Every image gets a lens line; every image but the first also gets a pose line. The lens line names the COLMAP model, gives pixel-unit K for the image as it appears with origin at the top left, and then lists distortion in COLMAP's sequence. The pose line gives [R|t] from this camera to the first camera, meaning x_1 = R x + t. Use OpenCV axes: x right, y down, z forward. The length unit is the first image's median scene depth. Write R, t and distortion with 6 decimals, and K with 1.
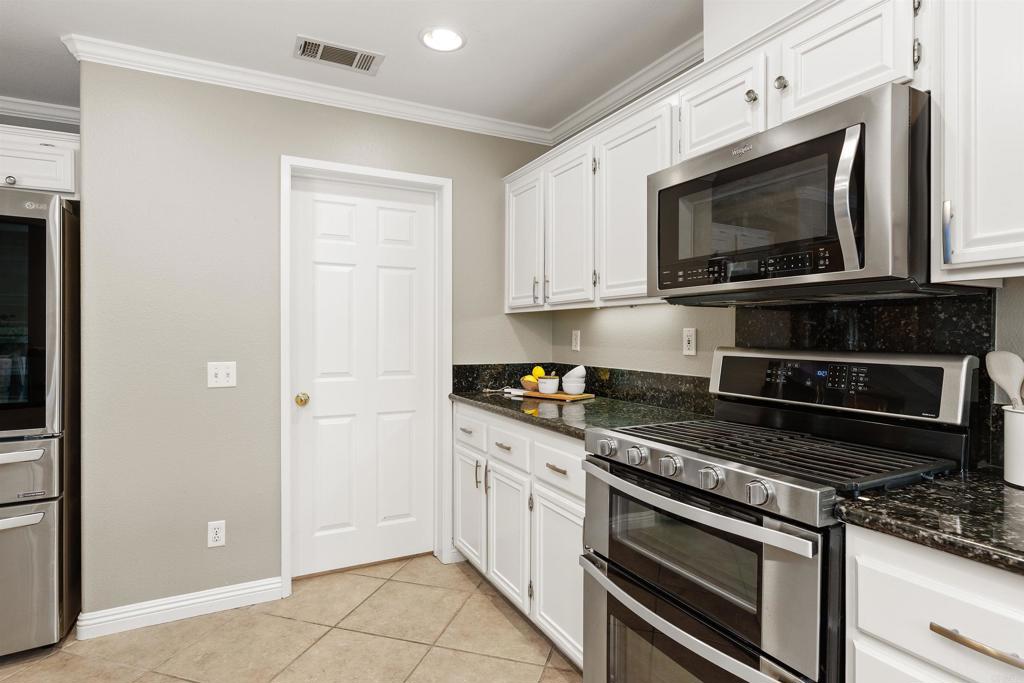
lens RADIAL K [[533.2, 0, 511.2], [0, 533.2, 341.9], [0, 0, 1]] dist [-0.007012, -0.000436]
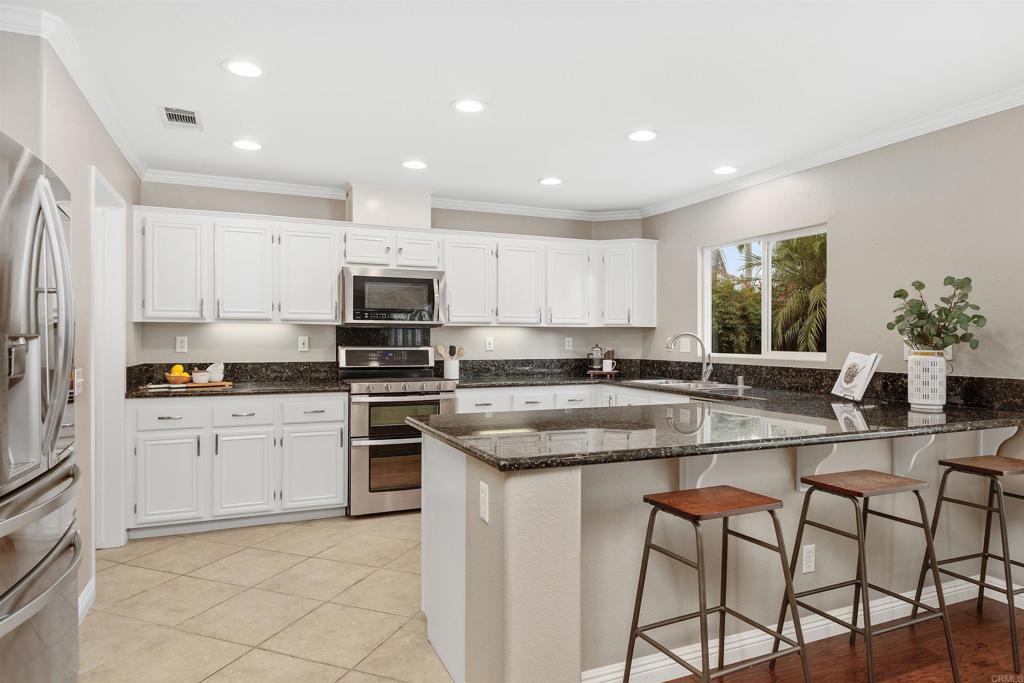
lens RADIAL K [[614.5, 0, 511.2], [0, 614.5, 341.6], [0, 0, 1]] dist [0.003441, 0.000125]
pose [[0.059452, -0.000327, 0.998231, -1.785564], [0.014365, 0.999897, -0.000528, 0.003263], [-0.998128, 0.014371, 0.059451, 0.146288]]
